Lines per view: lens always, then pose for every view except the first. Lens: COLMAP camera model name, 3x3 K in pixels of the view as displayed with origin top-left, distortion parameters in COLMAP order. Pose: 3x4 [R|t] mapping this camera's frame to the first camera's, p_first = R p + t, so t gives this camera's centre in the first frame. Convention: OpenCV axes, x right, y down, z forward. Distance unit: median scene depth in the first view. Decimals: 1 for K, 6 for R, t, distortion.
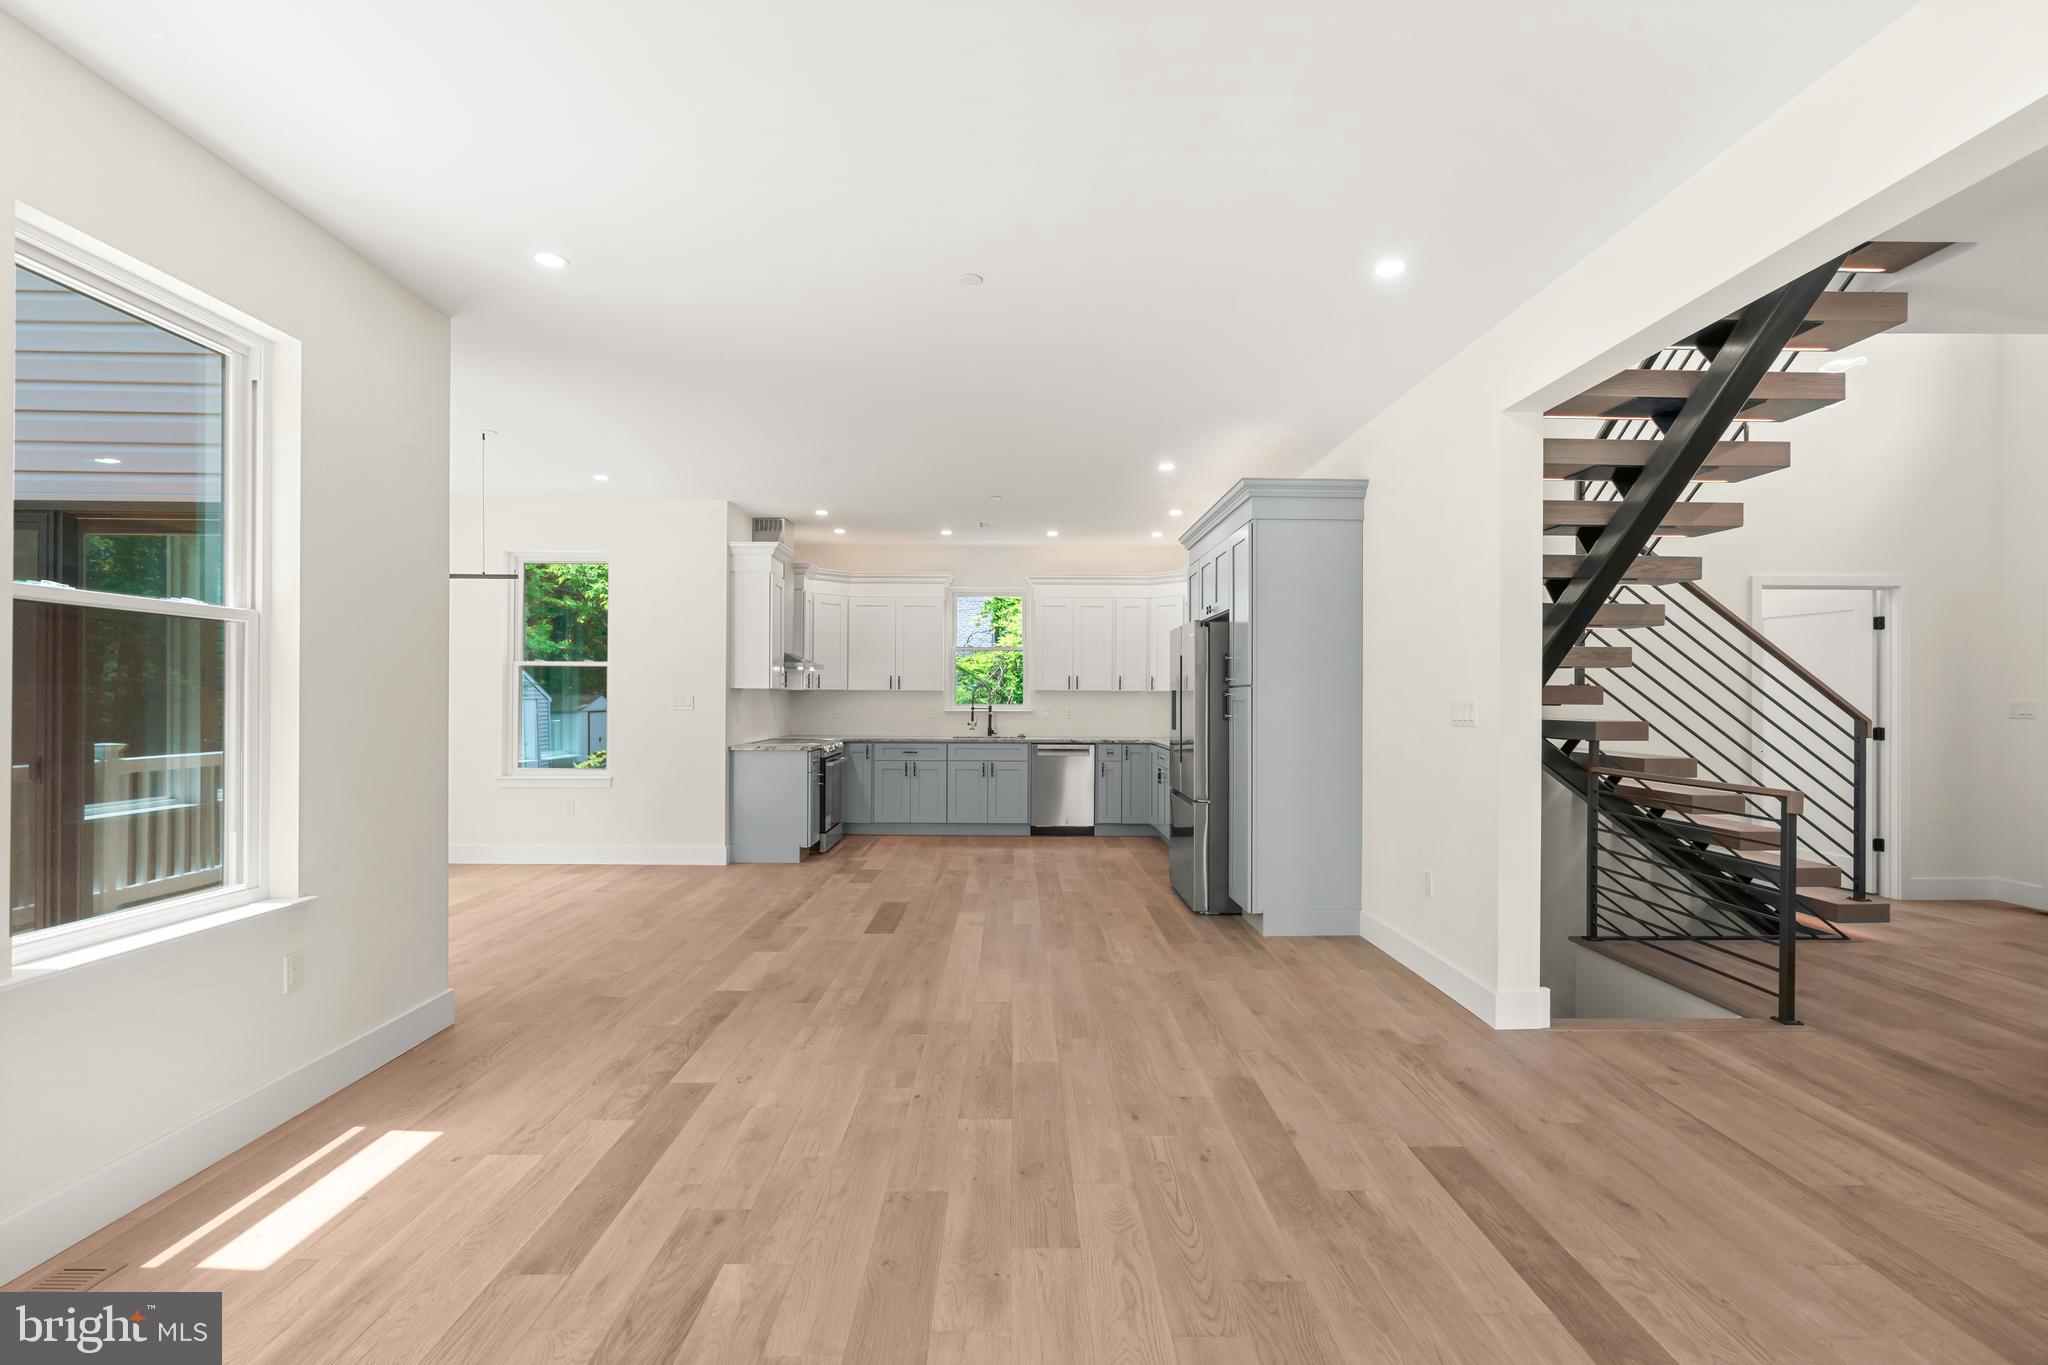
lens RADIAL K [[929.0, 0, 1032.5], [0, 929.0, 695.2], [0, 0, 1]] dist [-0.008766, 0.000350]
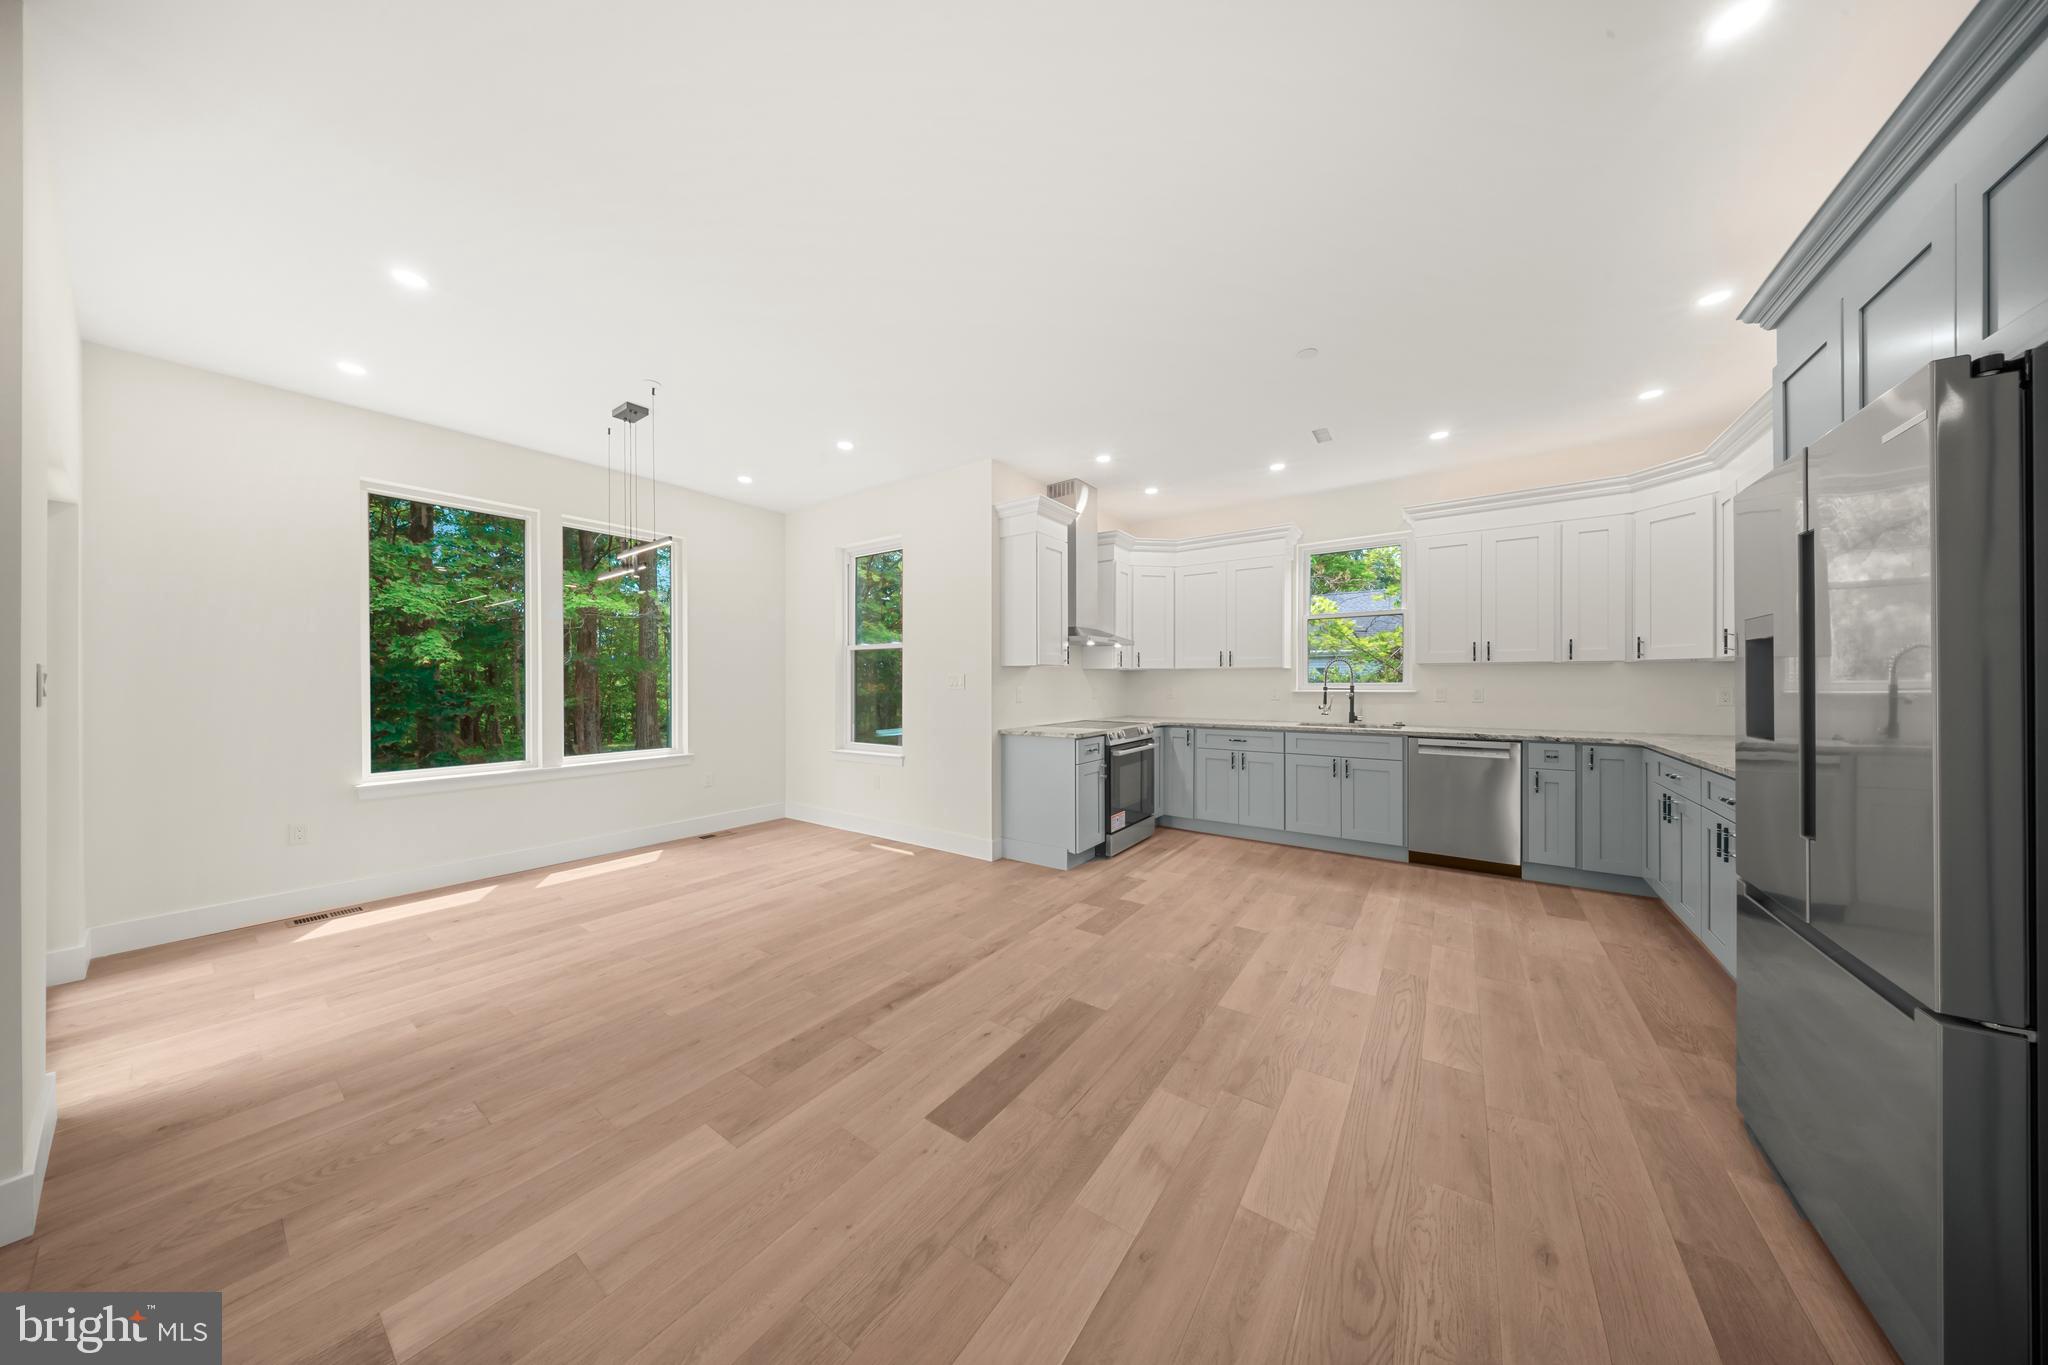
lens RADIAL K [[612.1, 0, 1018.9], [0, 612.1, 681.4], [0, 0, 1]] dist [0.000271, -0.000054]
pose [[0.804291, -0.007548, -0.594187, 0.066787], [0.007880, 0.999967, -0.002037, 0.012897], [0.594183, -0.003044, 0.804324, 0.753158]]
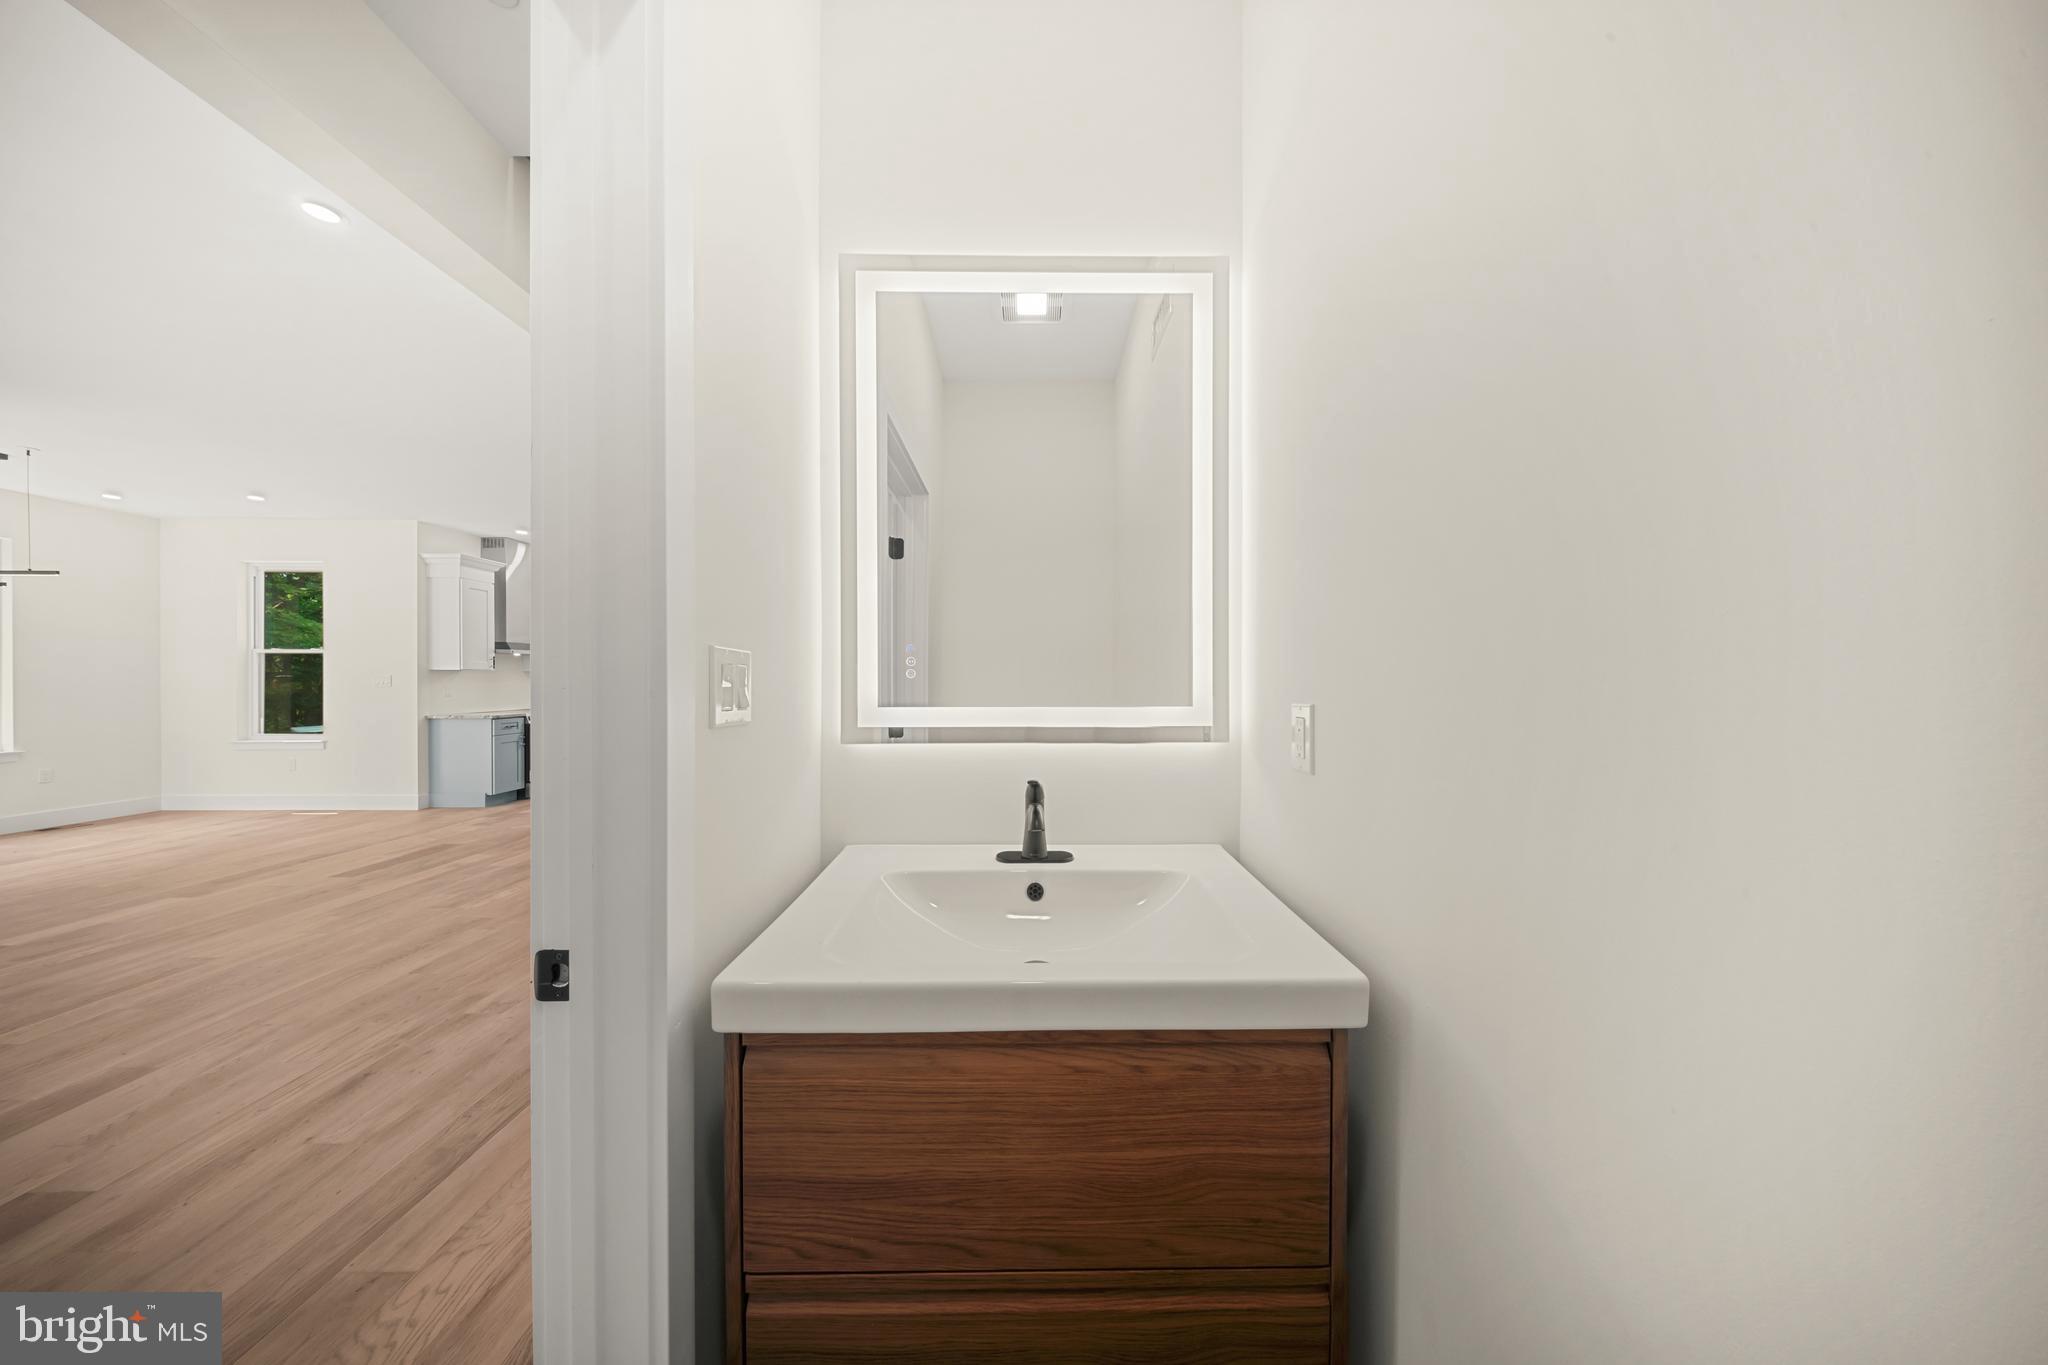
lens RADIAL K [[610.9, 0, 1030.0], [0, 610.9, 685.9], [0, 0, 1]] dist [0.000928, 0.000028]
pose [[0.999990, -0.004337, 0.001261, 0.707499], [0.004322, 0.999919, 0.011986, 0.011677], [-0.001313, -0.011981, 0.999927, 0.236229]]
